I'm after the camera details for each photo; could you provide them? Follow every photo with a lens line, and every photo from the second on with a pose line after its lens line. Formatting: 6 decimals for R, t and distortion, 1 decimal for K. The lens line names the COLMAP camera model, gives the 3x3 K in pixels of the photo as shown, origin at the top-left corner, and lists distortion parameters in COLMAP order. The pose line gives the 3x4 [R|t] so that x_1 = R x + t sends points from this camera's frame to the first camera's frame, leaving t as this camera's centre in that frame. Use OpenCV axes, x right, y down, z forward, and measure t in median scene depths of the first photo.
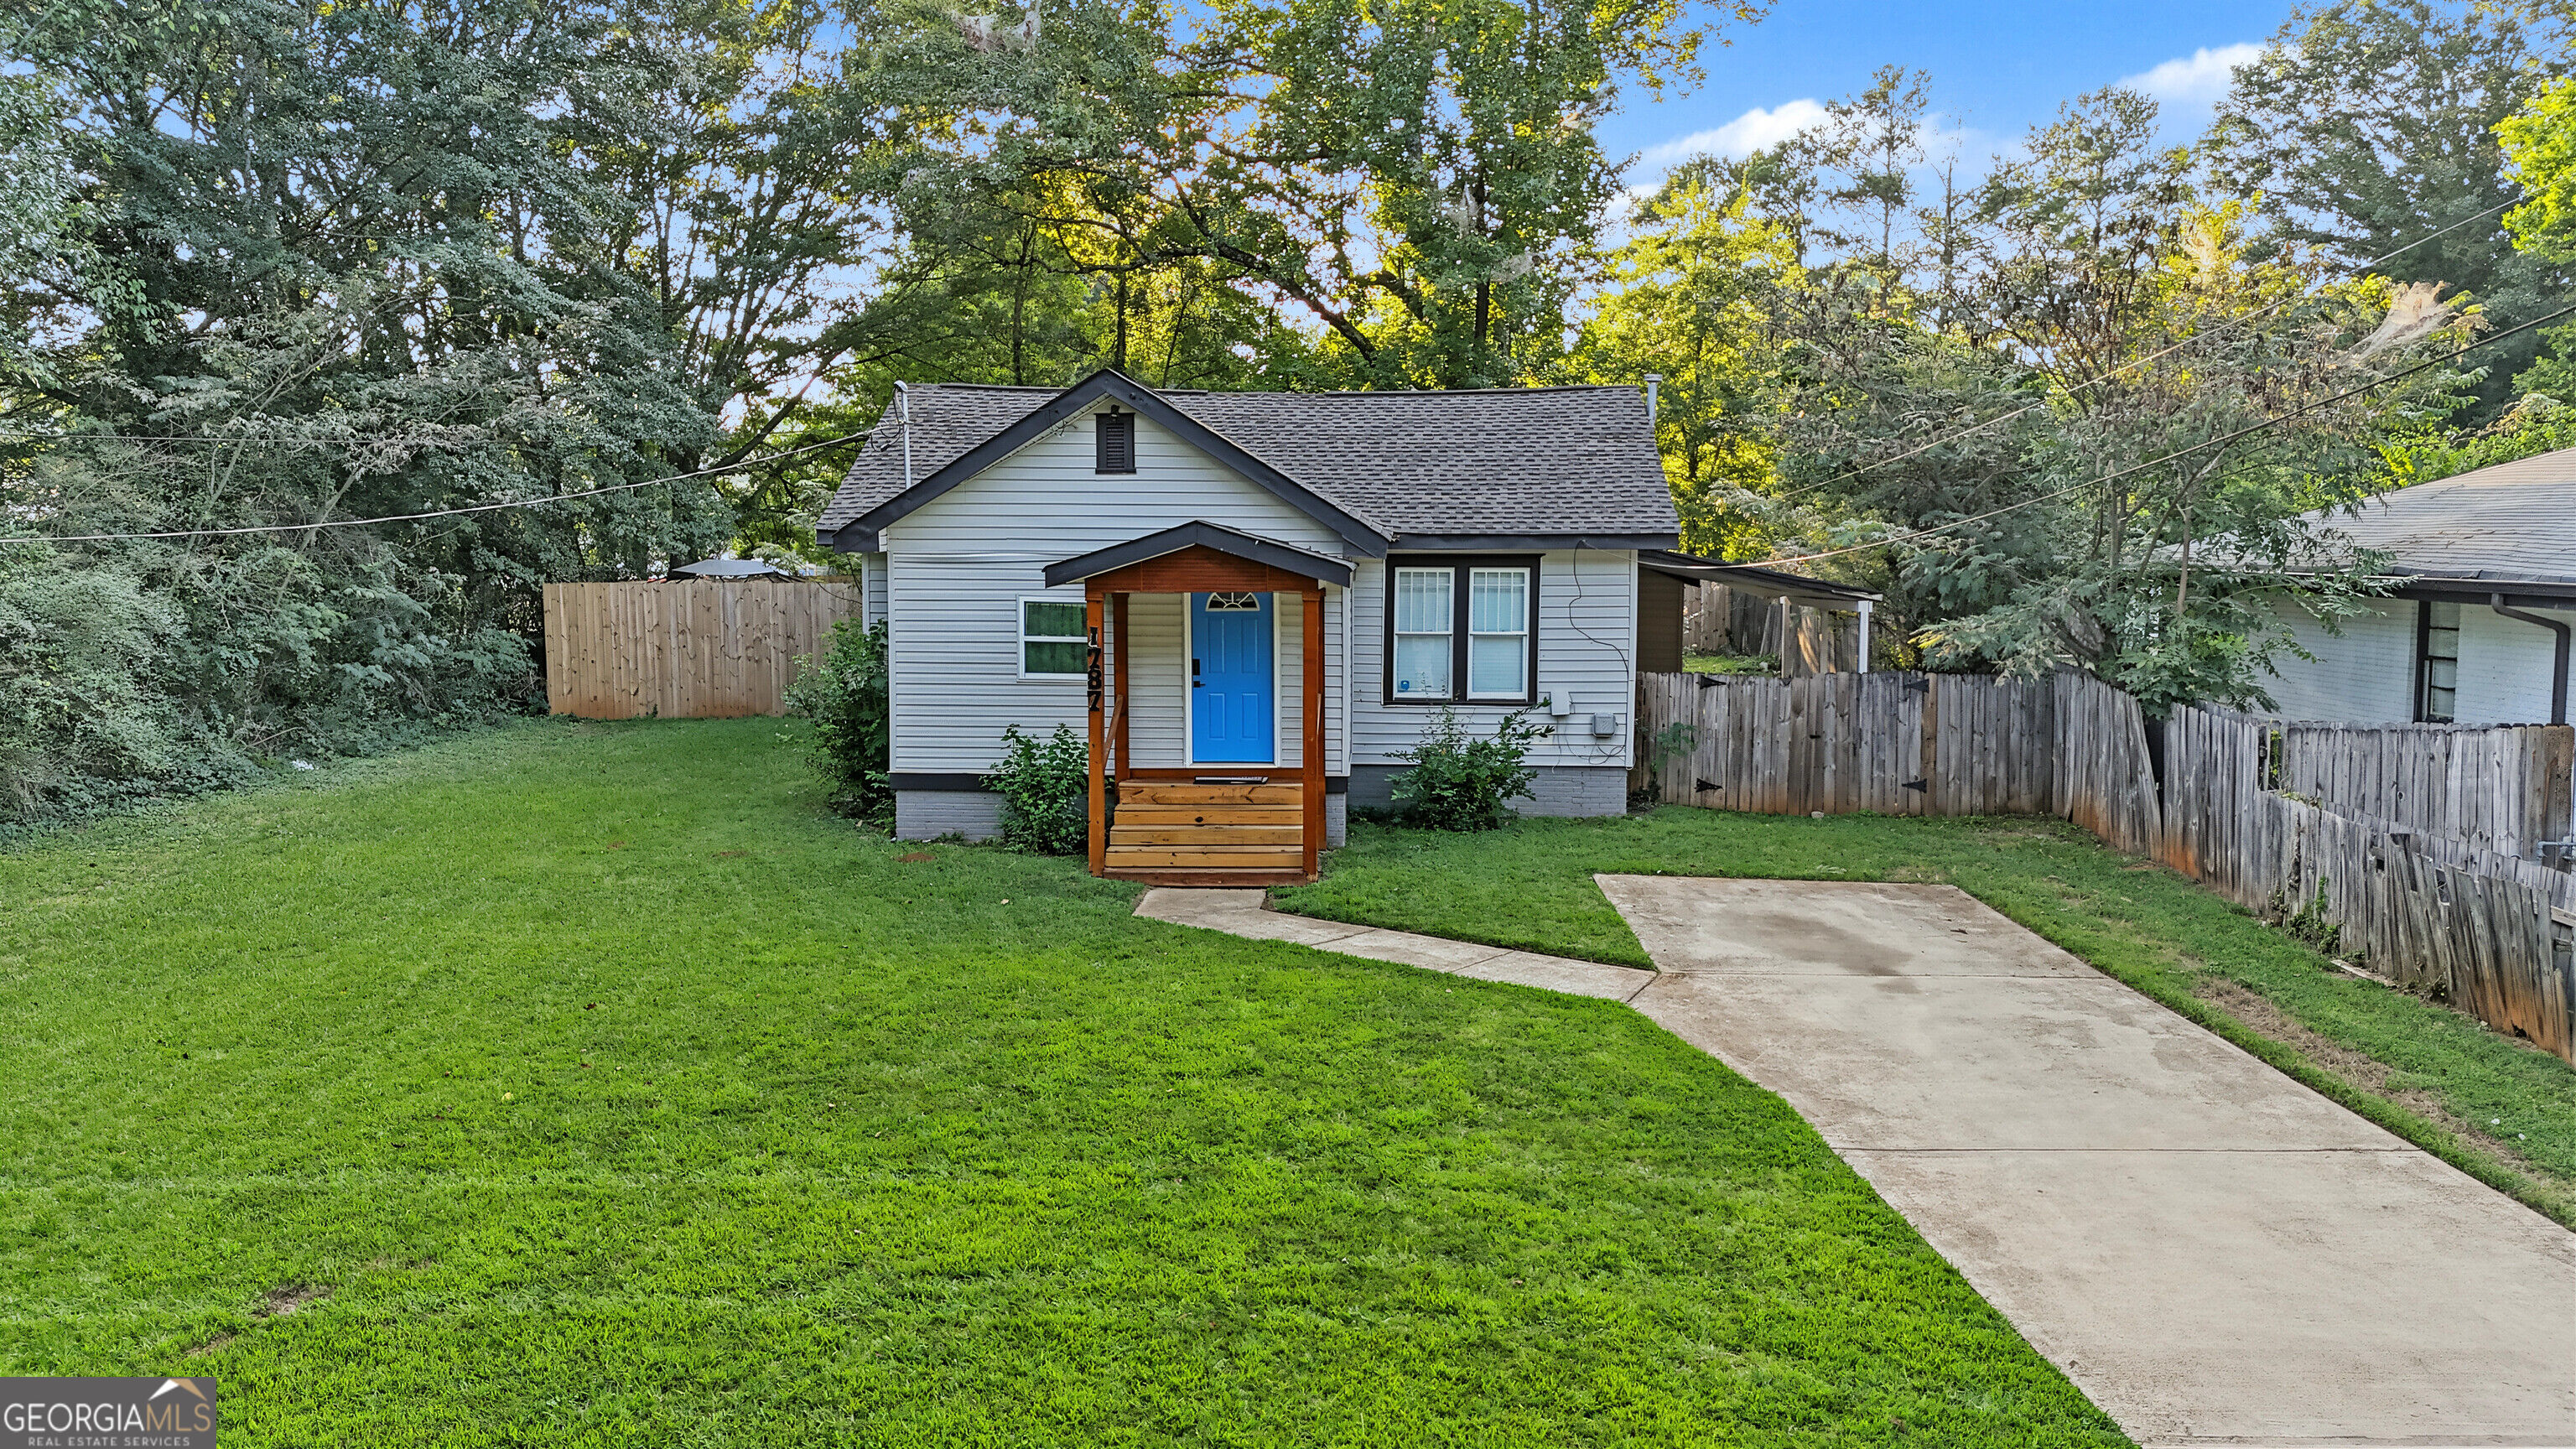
lens RADIAL K [[1877.4, 0, 1288.0], [0, 1877.4, 724.5], [0, 0, 1]] dist [0.096906, -0.094510]
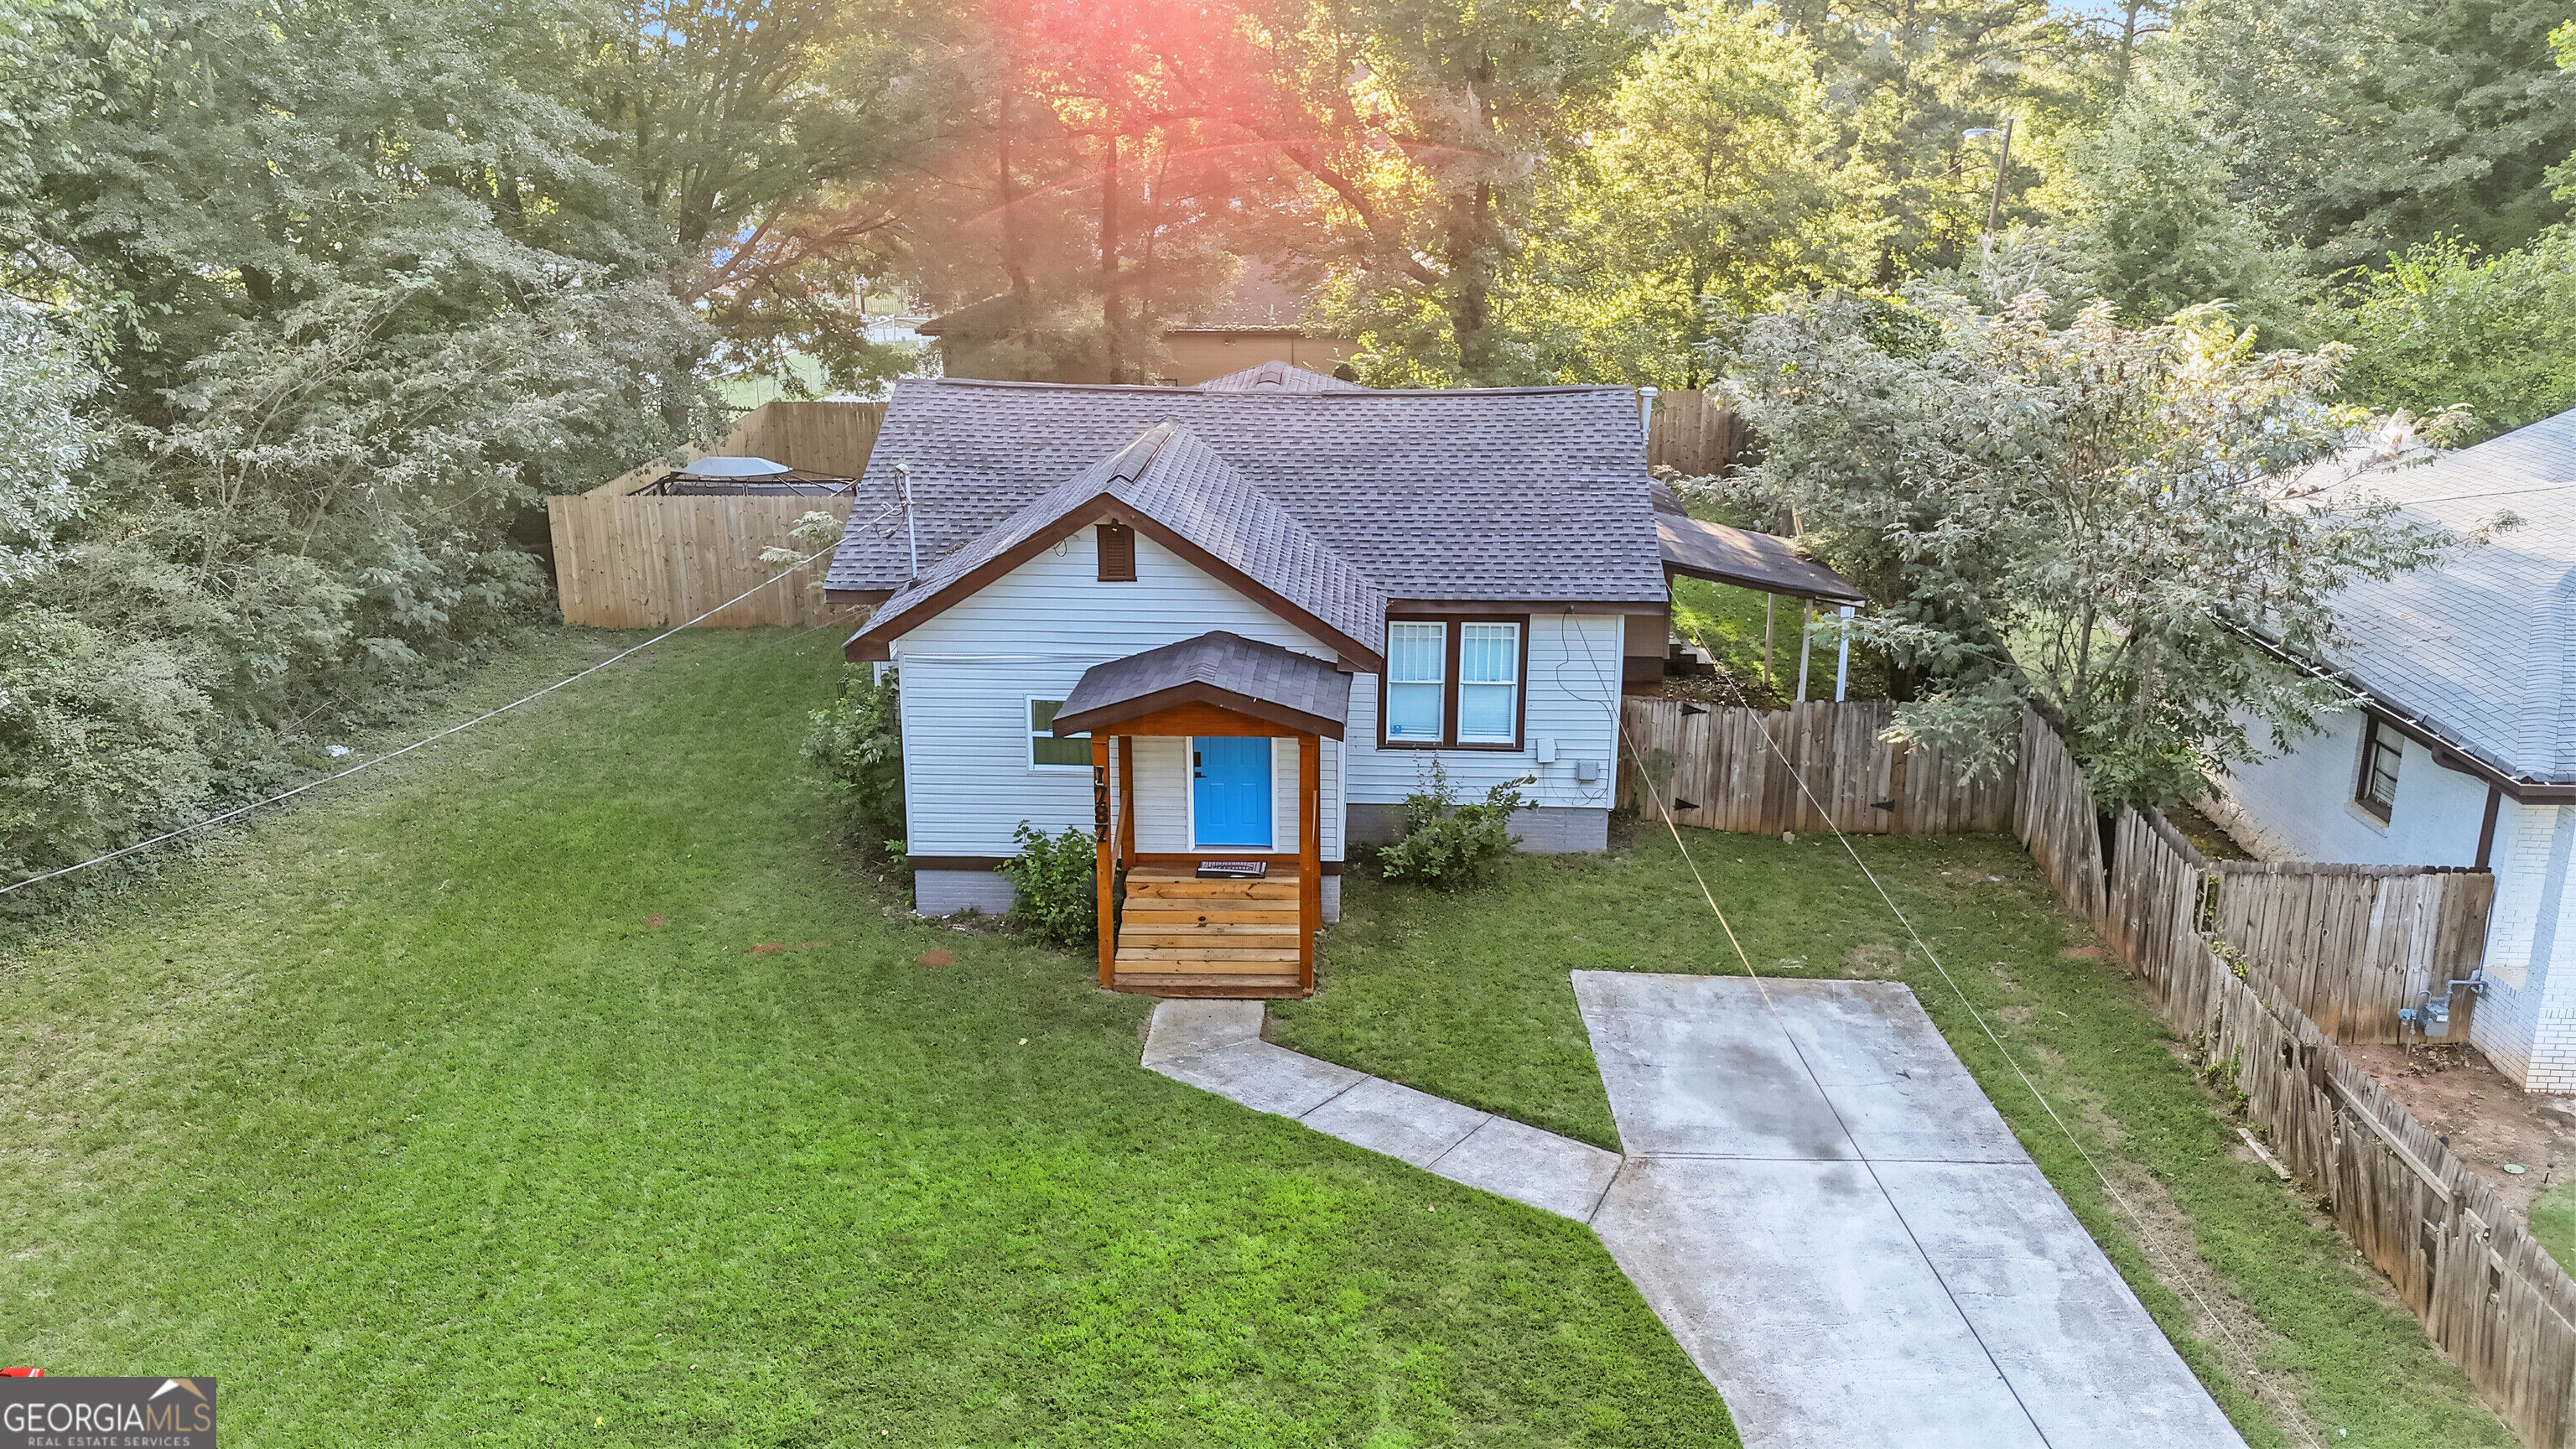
lens RADIAL K [[1877.4, 0, 1288.0], [0, 1877.4, 724.5], [0, 0, 1]] dist [0.096906, -0.094510]
pose [[0.999997, -0.002238, 0.000344, 0.001292], [0.002128, 0.980661, 0.195704, -0.254424], [-0.000775, -0.195703, 0.980663, -0.021831]]
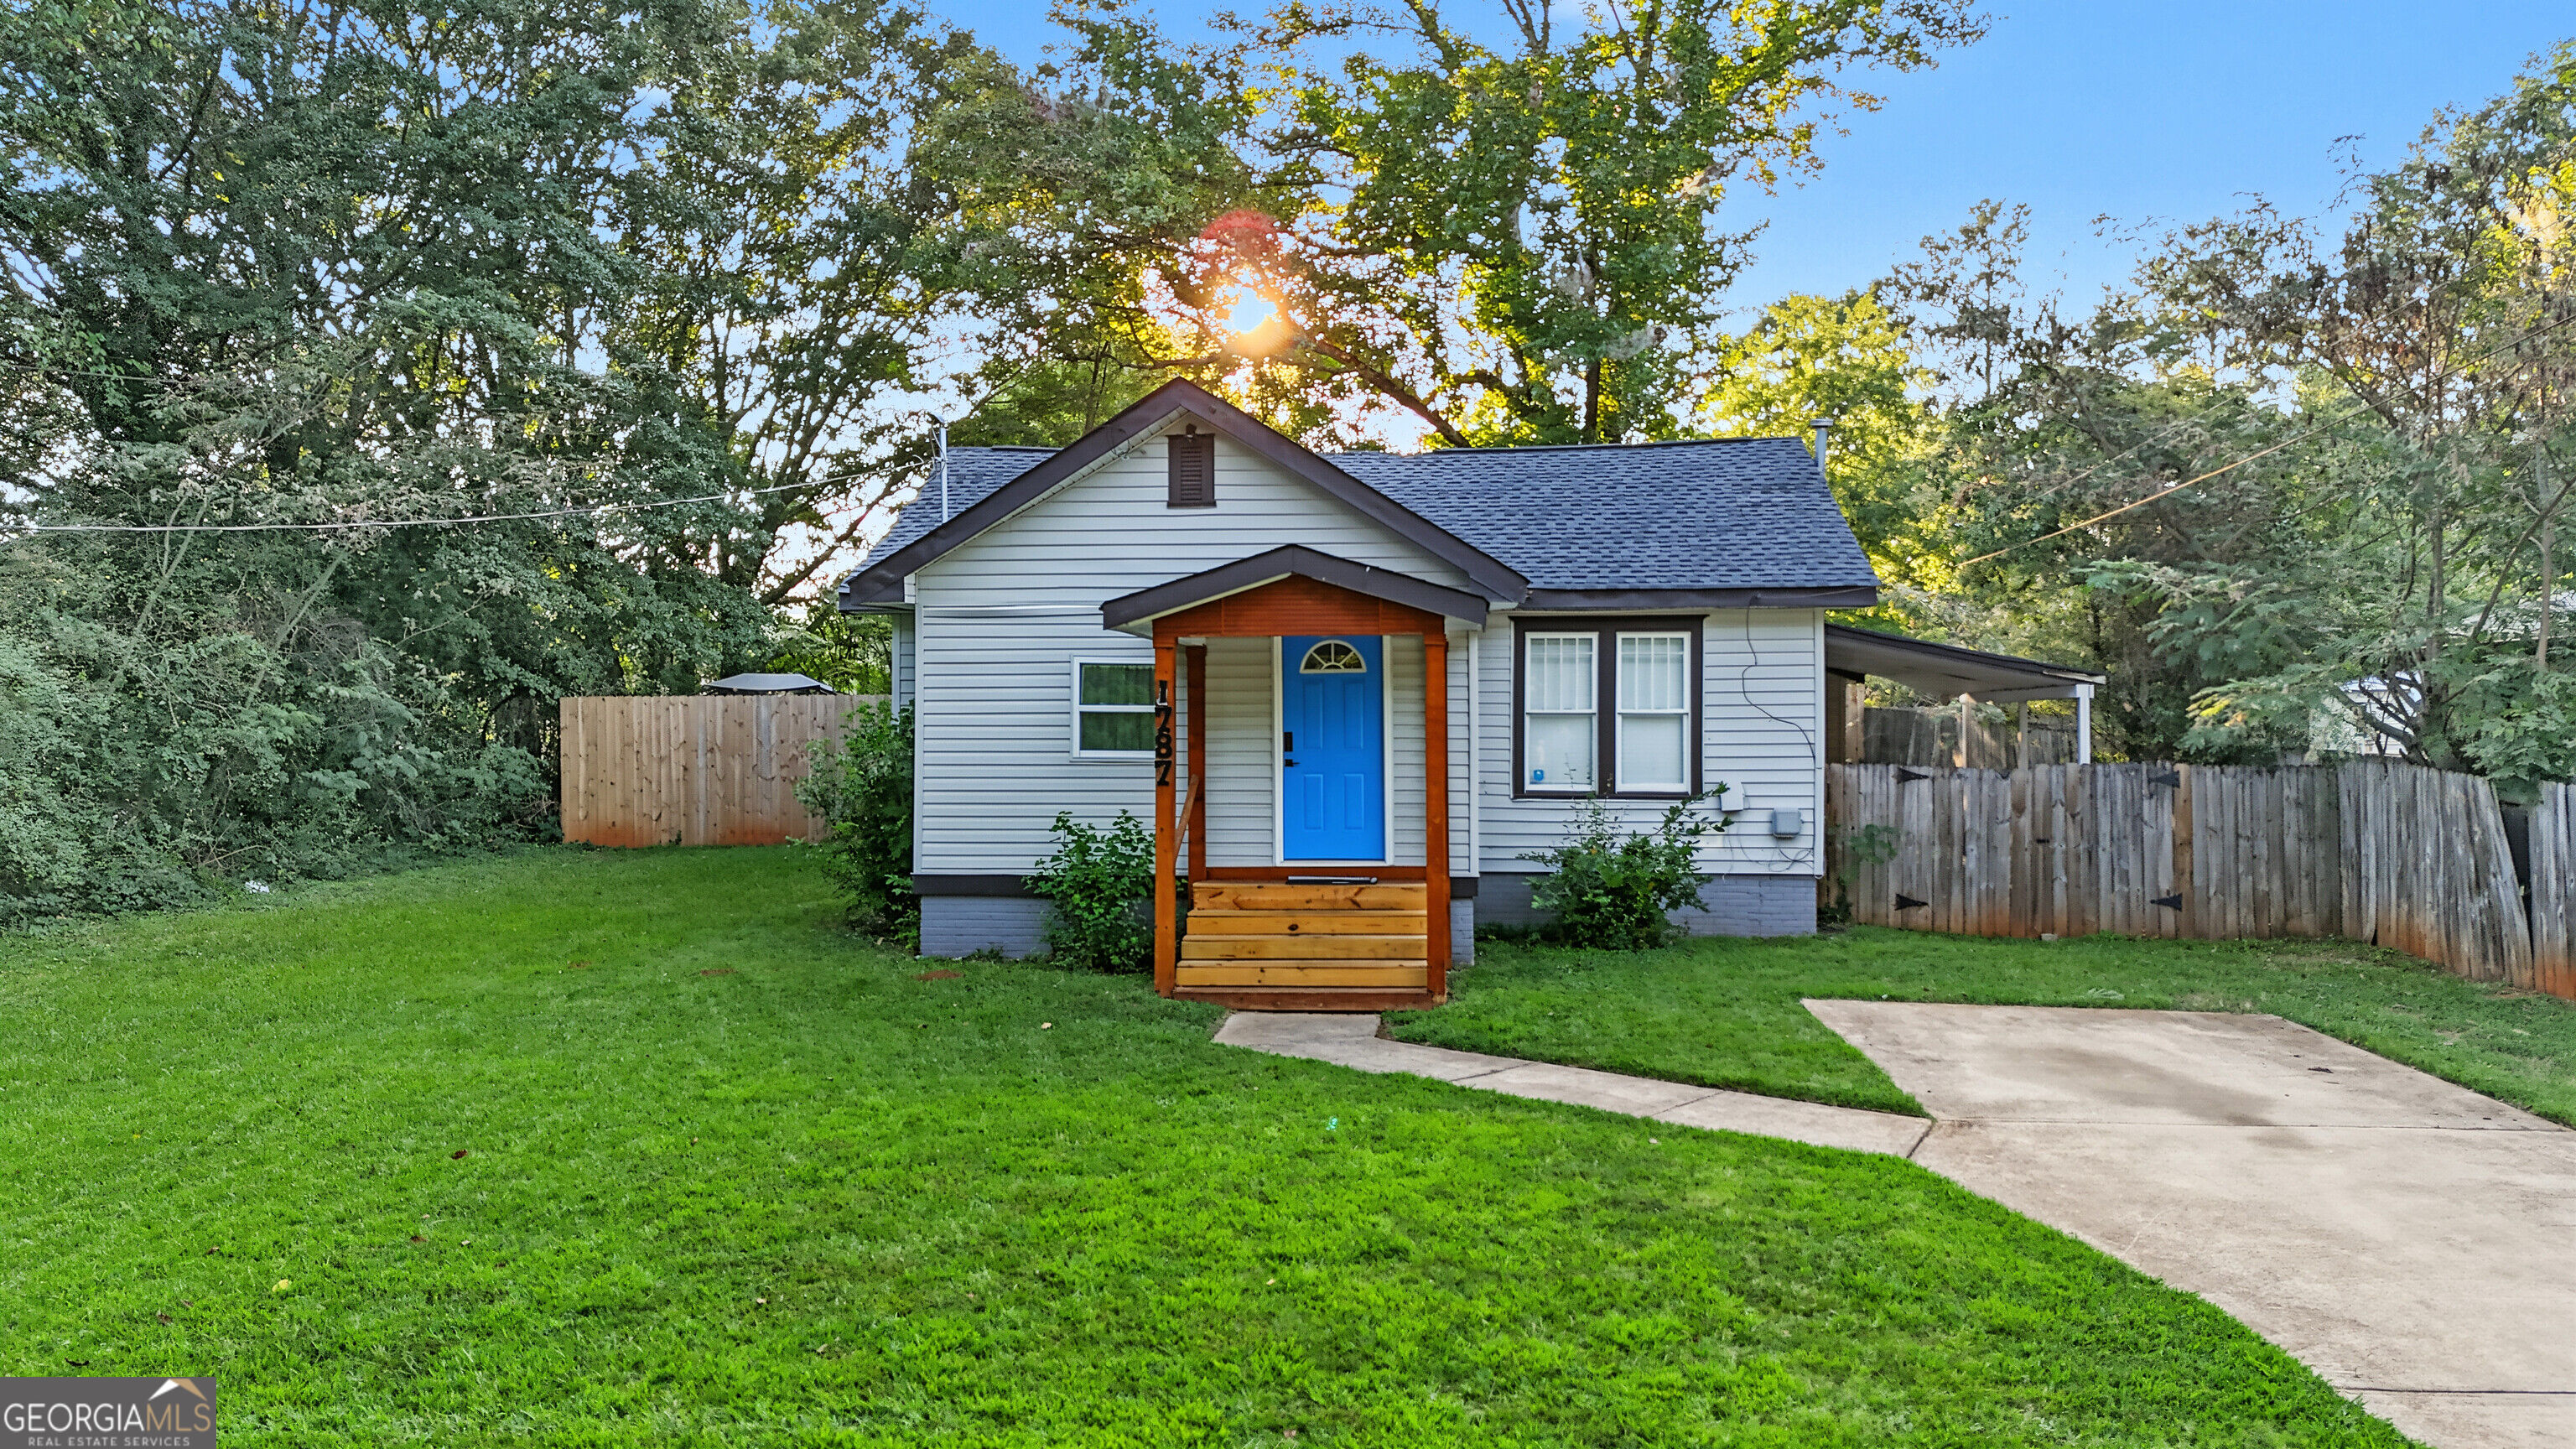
lens RADIAL K [[1881.9, 0, 1288.0], [0, 1881.9, 724.5], [0, 0, 1]] dist [0.071177, -0.056172]
pose [[0.999253, -0.004375, -0.038395, -0.017957], [0.000875, 0.995877, -0.090706, 0.035451], [0.038633, 0.090605, 0.995137, 0.190781]]
